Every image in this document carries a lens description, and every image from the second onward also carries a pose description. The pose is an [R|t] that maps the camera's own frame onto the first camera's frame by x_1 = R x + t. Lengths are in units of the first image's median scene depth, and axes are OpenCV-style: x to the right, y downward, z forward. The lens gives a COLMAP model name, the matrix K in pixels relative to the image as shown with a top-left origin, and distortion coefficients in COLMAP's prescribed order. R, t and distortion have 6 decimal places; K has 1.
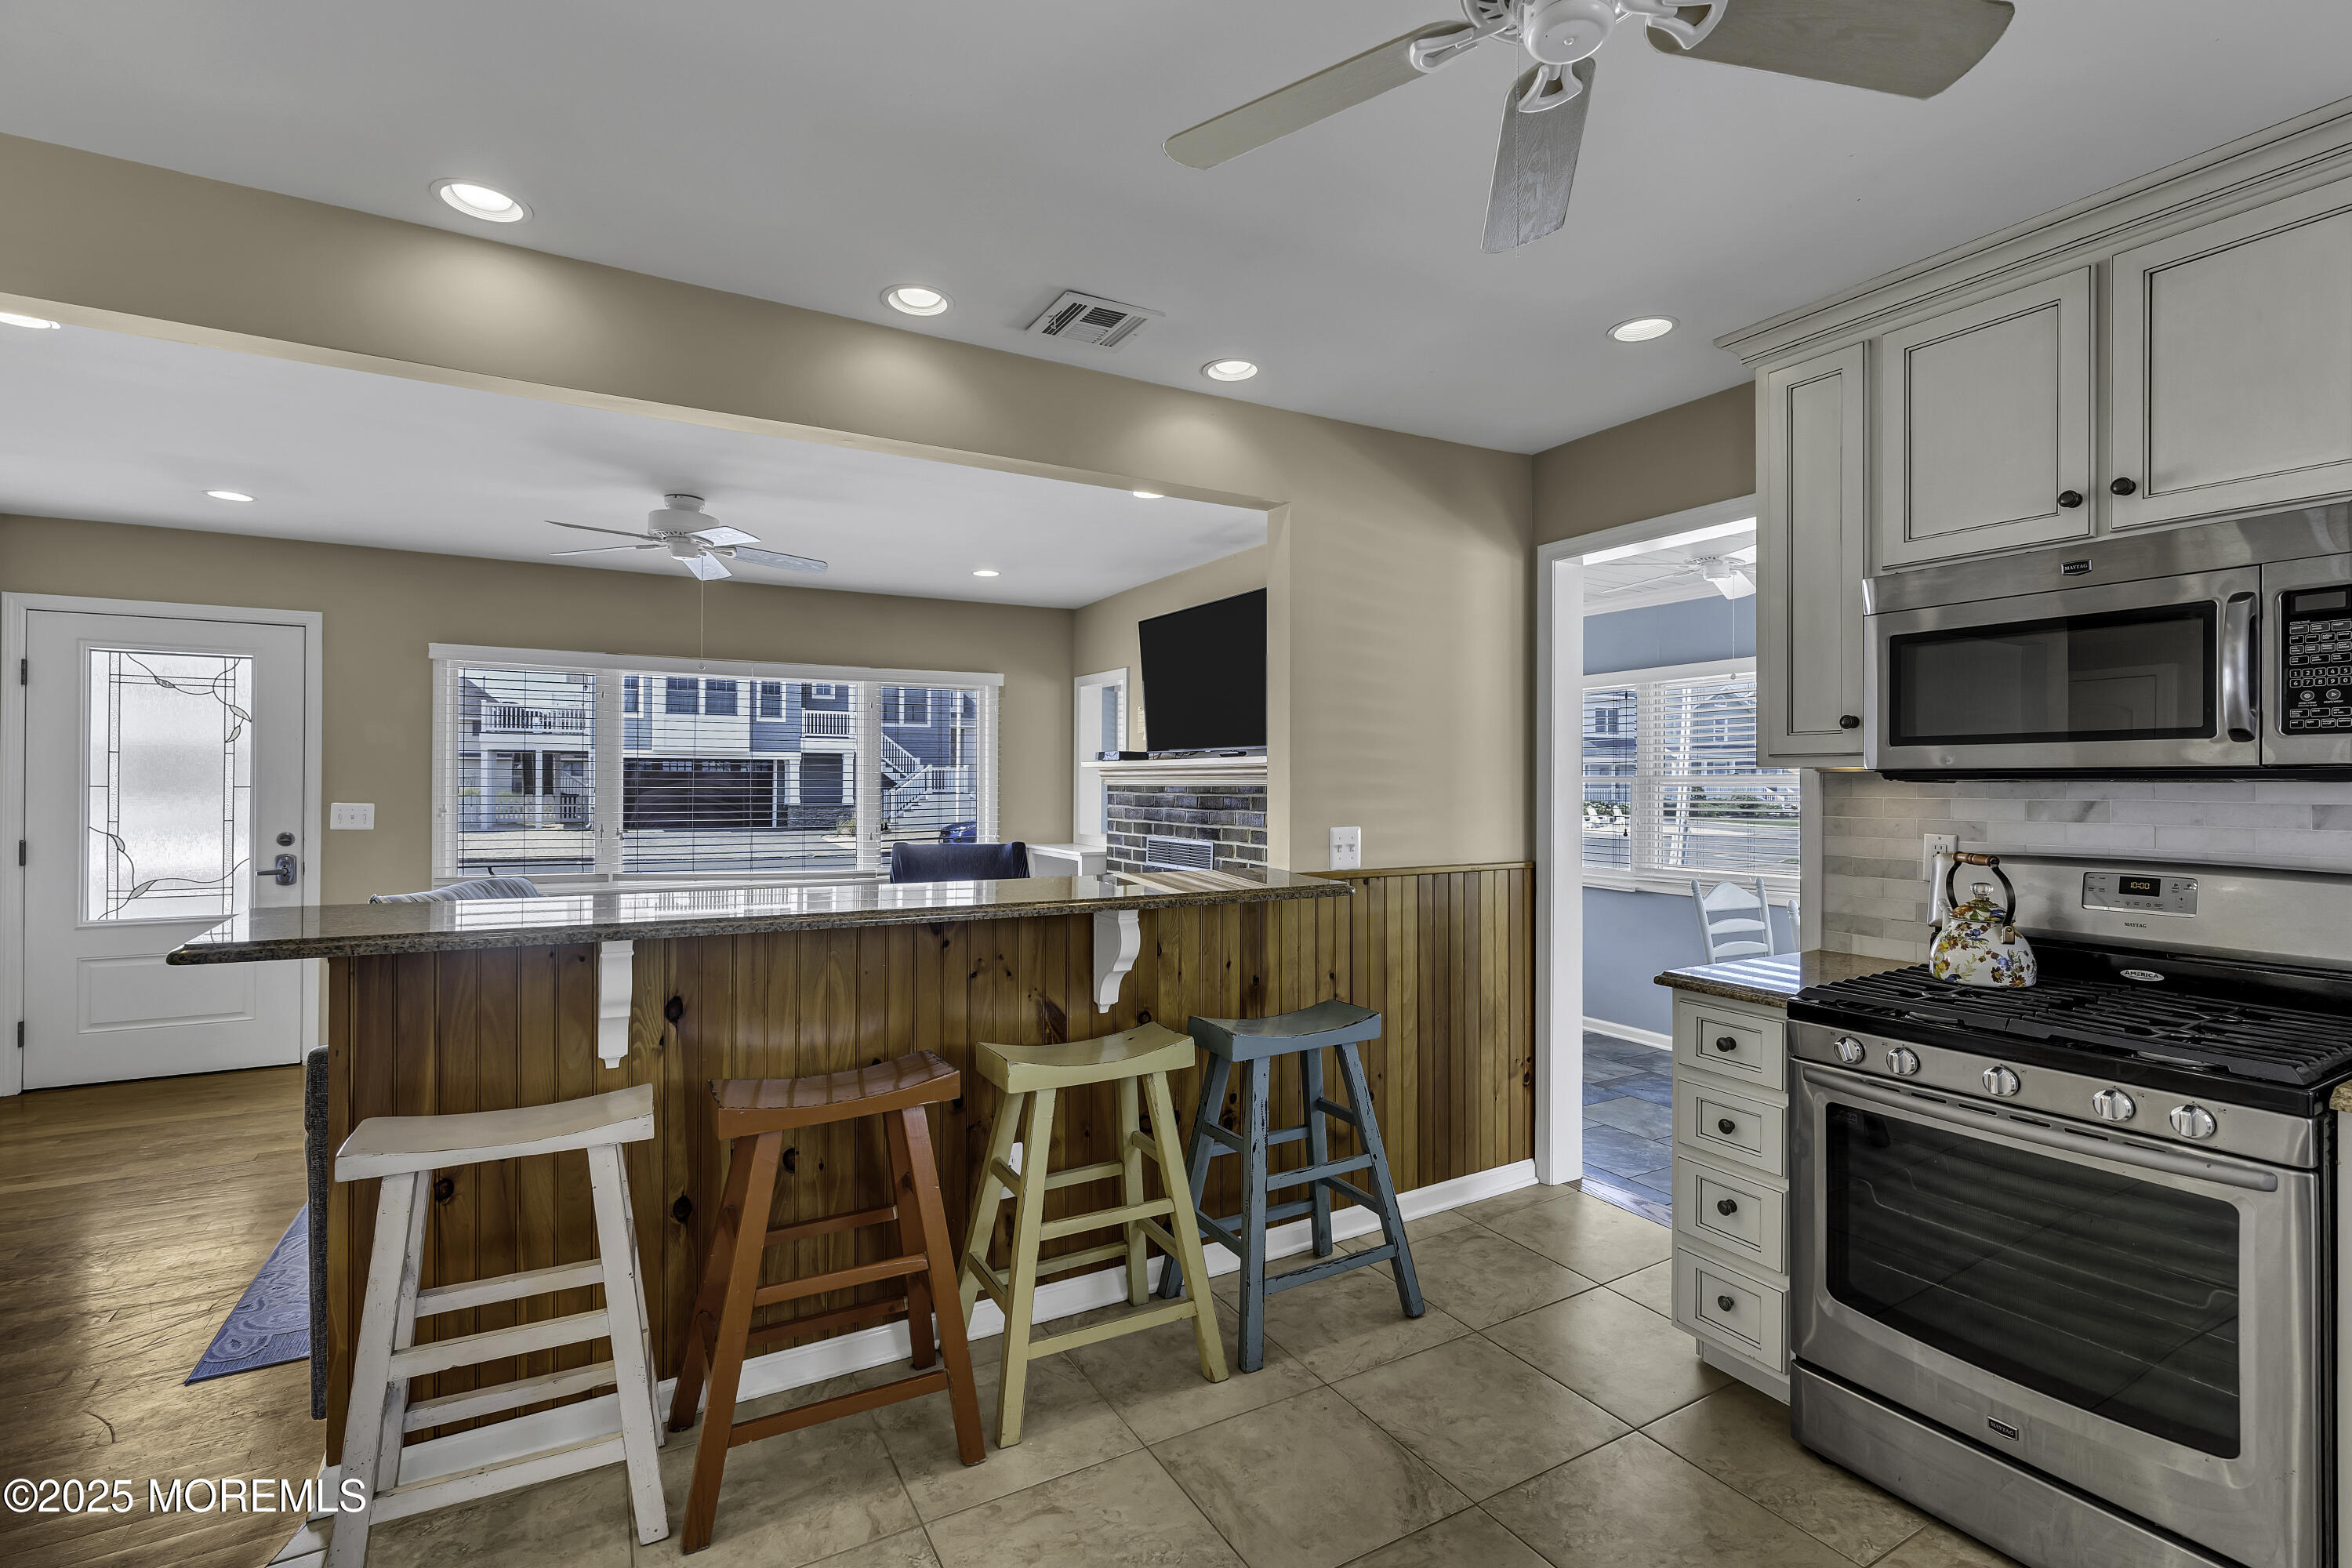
lens RADIAL K [[1075.5, 0, 1183.7], [0, 1075.5, 777.3], [0, 0, 1]] dist [0.000534, 0.000654]
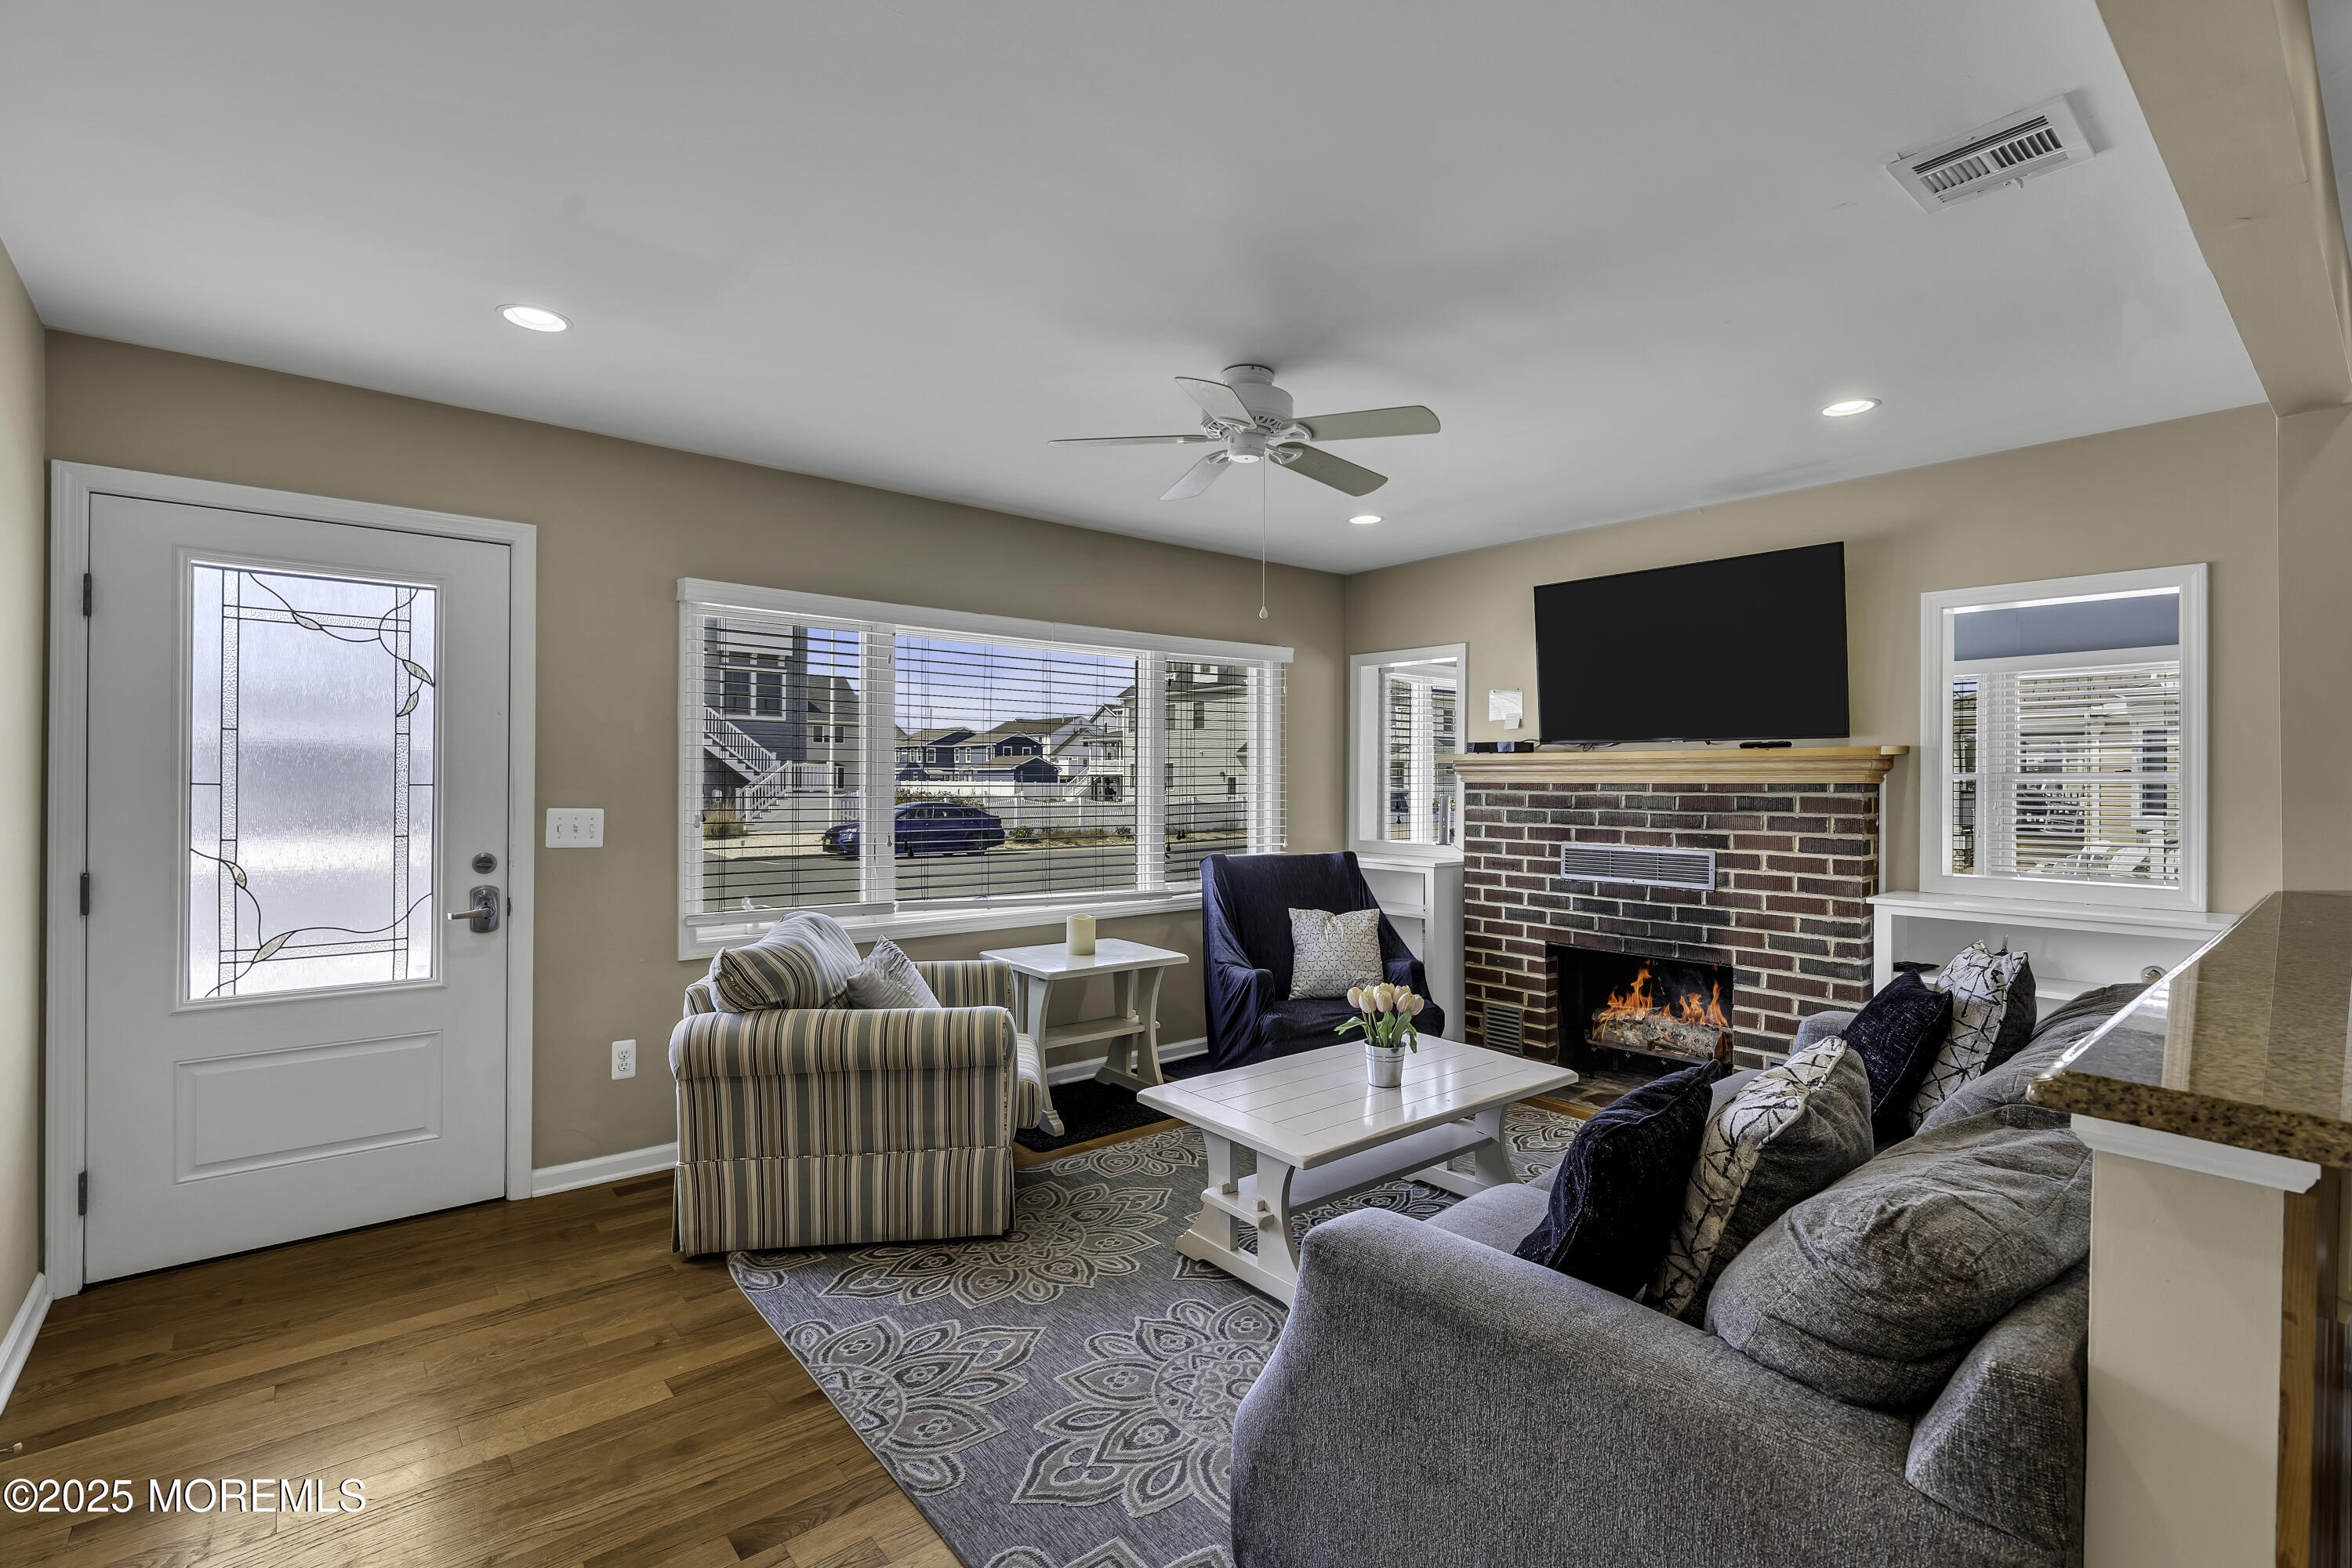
lens RADIAL K [[1075.5, 0, 1180.9], [0, 1075.5, 782.1], [0, 0, 1]] dist [0.000534, 0.000654]
pose [[0.982205, 0.000077, 0.187812, -0.463655], [-0.001224, 0.999981, 0.005991, 0.002342], [-0.187808, -0.006114, 0.982187, 0.229711]]
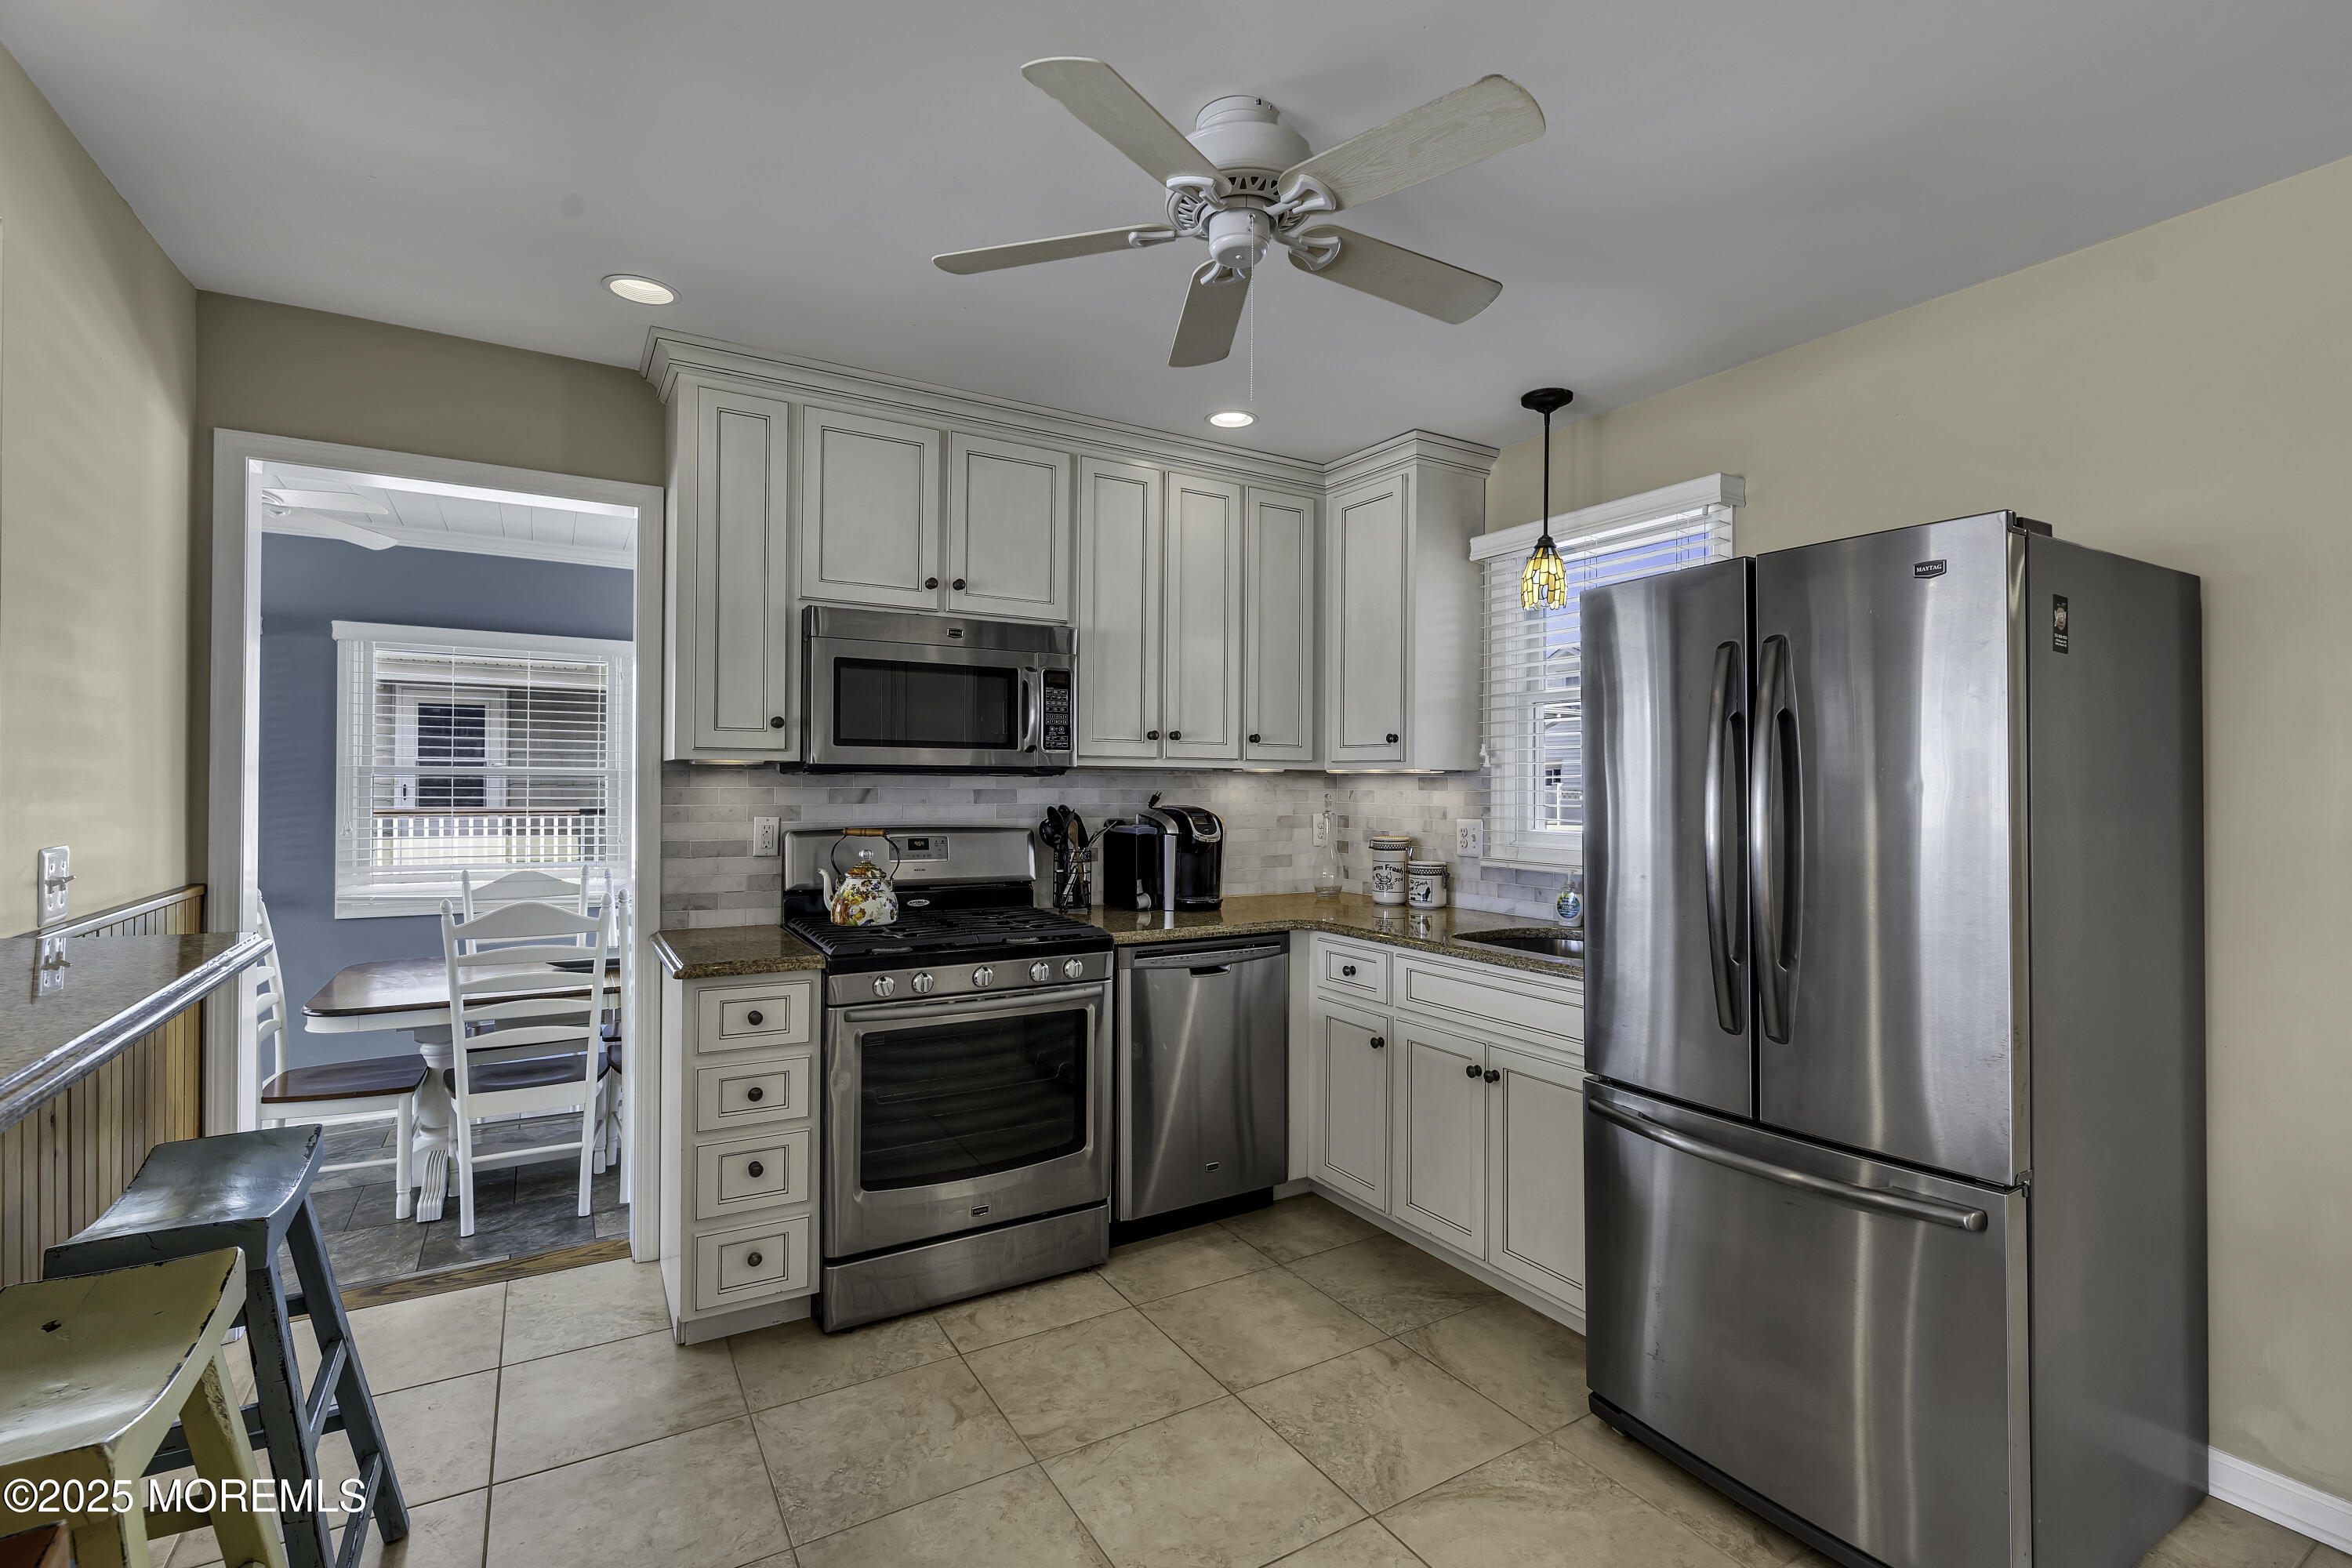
lens RADIAL K [[1075.5, 0, 1183.8], [0, 1075.5, 781.1], [0, 0, 1]] dist [0.000534, 0.000654]
pose [[-0.016612, 0.001361, 0.999861, -0.976709], [-0.010914, 0.999939, -0.001543, 0.016644], [-0.999802, -0.010938, -0.016596, 1.008829]]
